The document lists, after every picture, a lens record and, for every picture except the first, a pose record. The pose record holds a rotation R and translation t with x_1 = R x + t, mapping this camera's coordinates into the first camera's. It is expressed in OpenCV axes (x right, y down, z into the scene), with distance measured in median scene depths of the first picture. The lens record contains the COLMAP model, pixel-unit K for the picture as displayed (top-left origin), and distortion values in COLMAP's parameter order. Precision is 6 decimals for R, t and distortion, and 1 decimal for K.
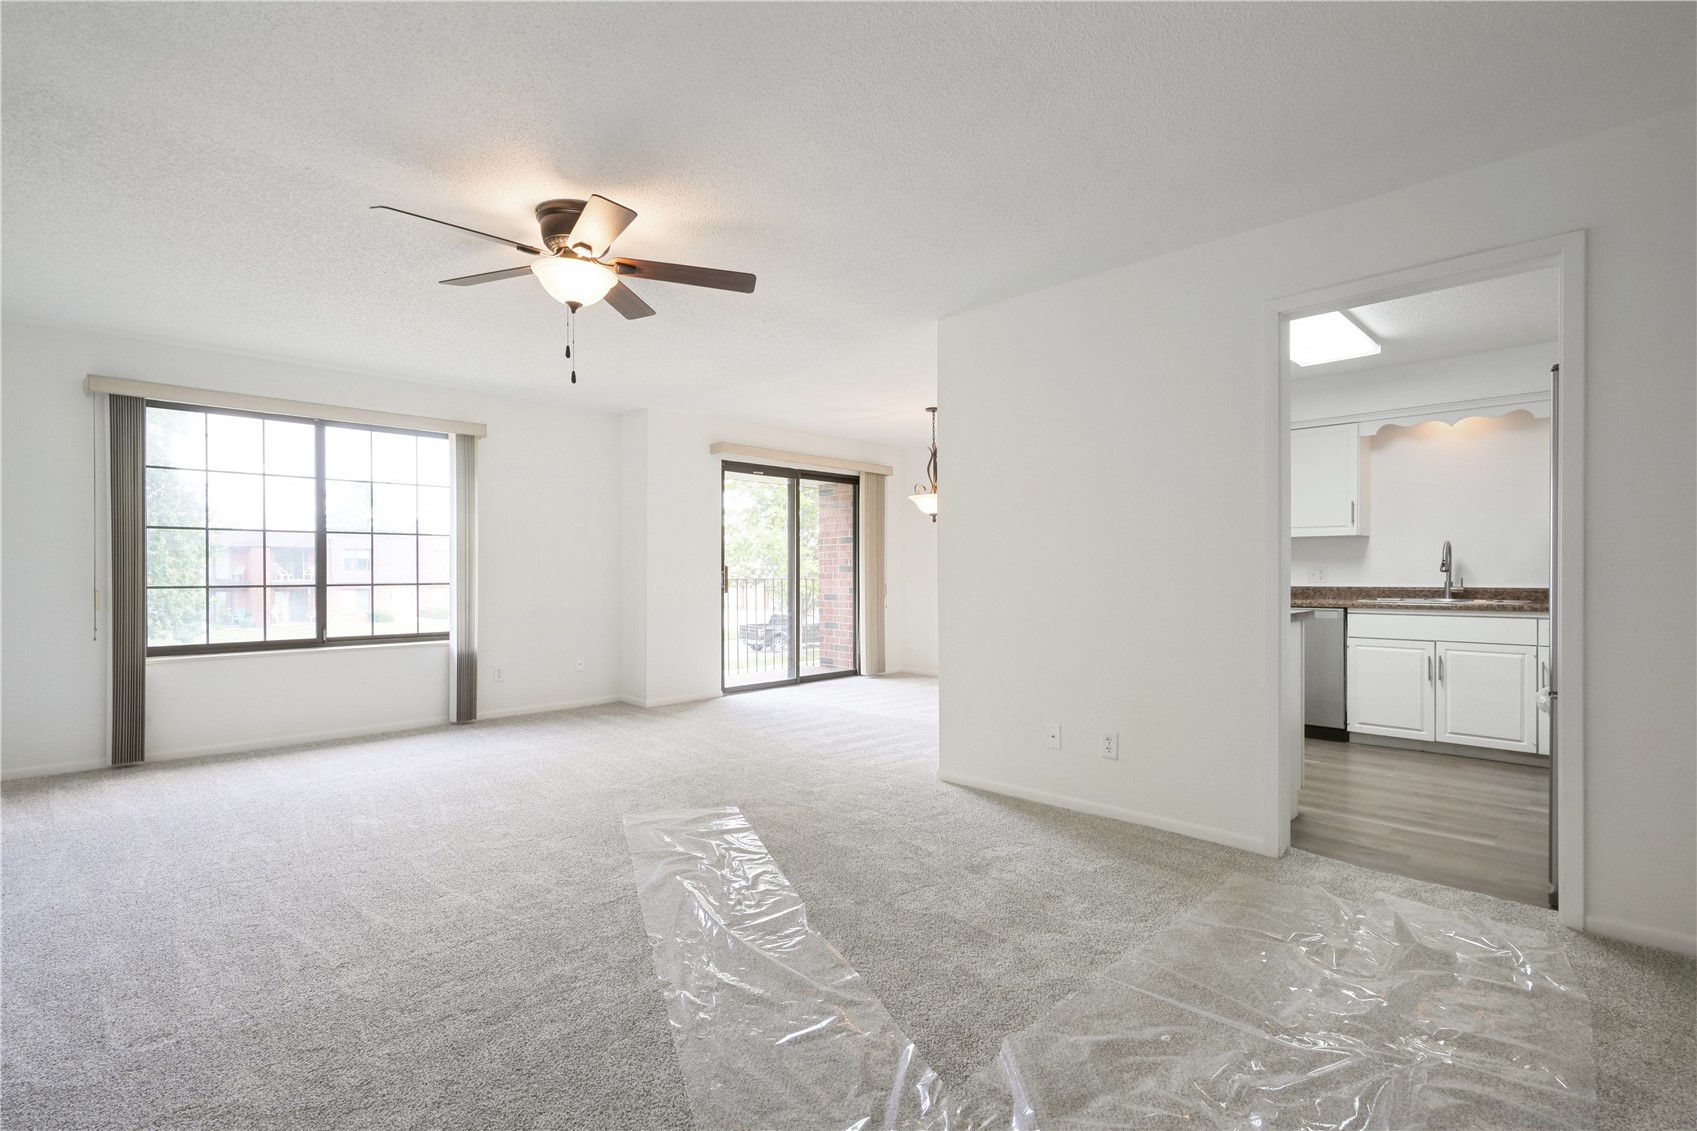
lens RADIAL K [[809.7, 0, 816.4], [0, 809.7, 569.6], [0, 0, 1]] dist [-0.010368, -0.000491]
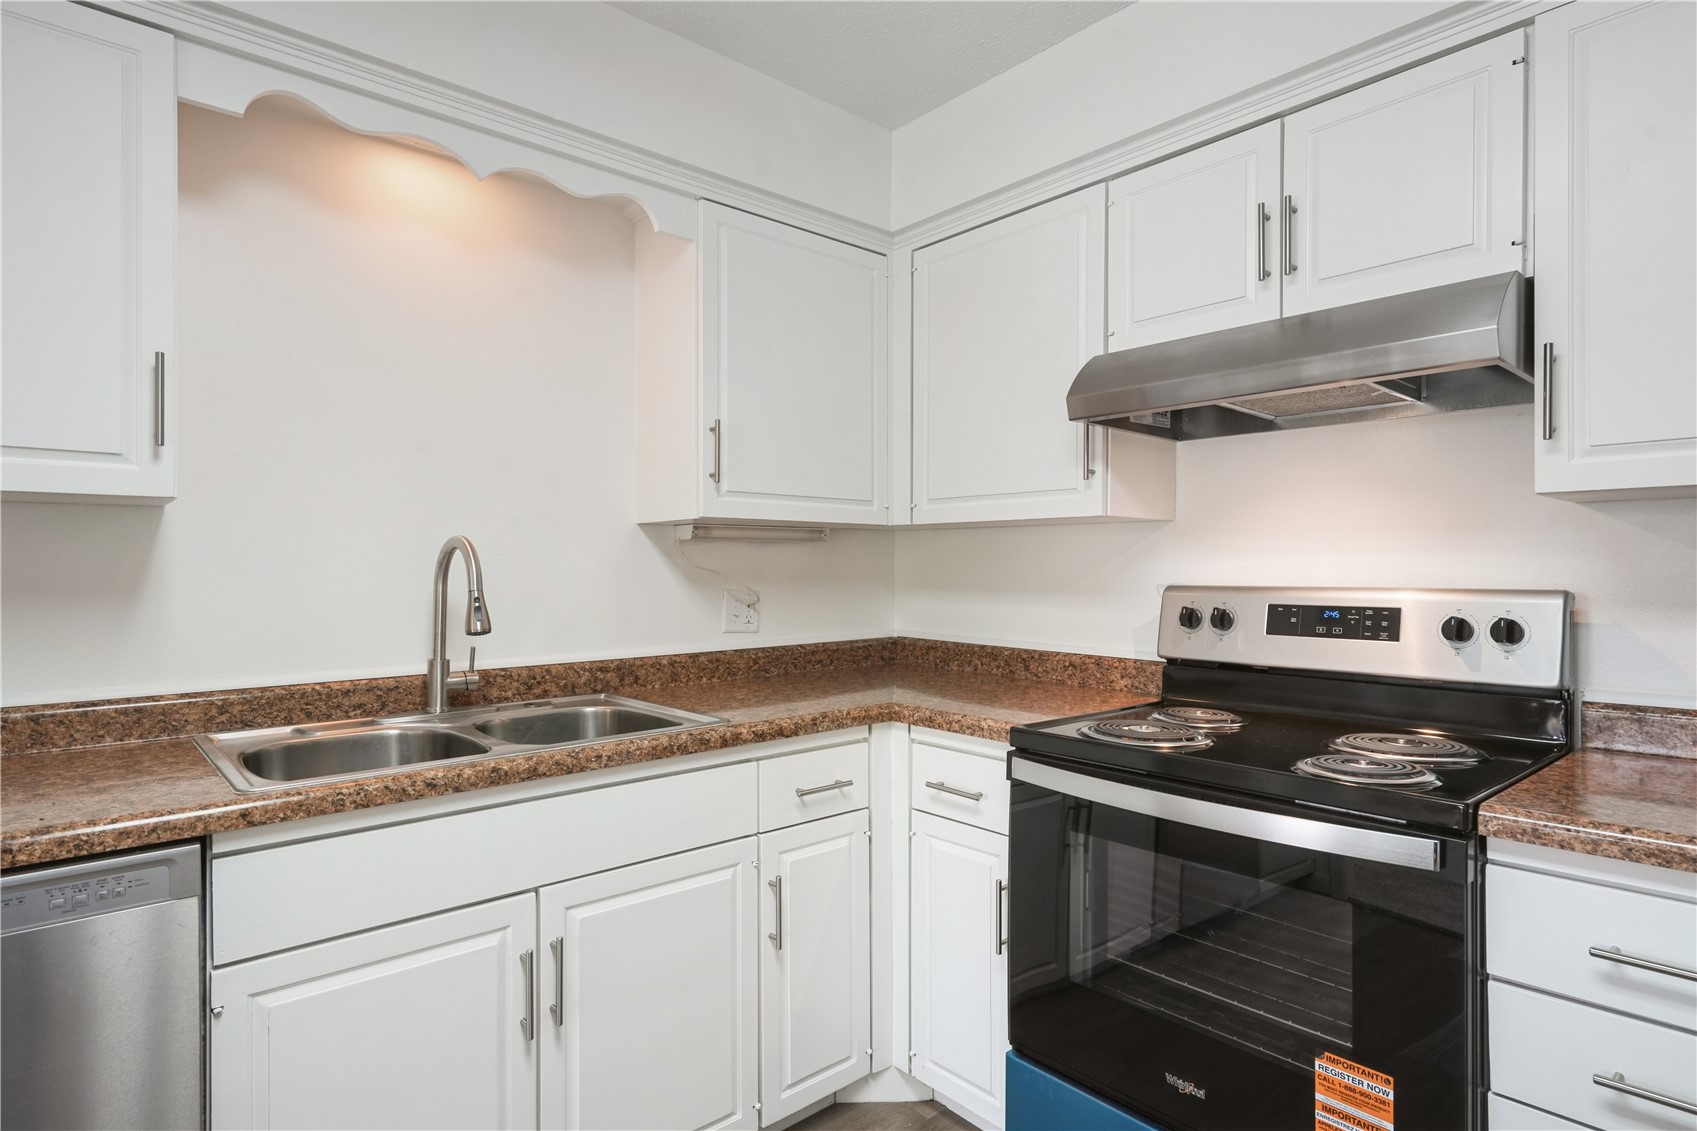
lens RADIAL K [[891.2, 0, 848.5], [0, 891.2, 565.5], [0, 0, 1]] dist [0.002484, 0.000565]
pose [[0.044170, 0.005938, 0.999006, 0.390117], [-0.000290, 0.999982, -0.005931, -0.019568], [-0.999024, -0.000027, 0.044171, 0.743769]]
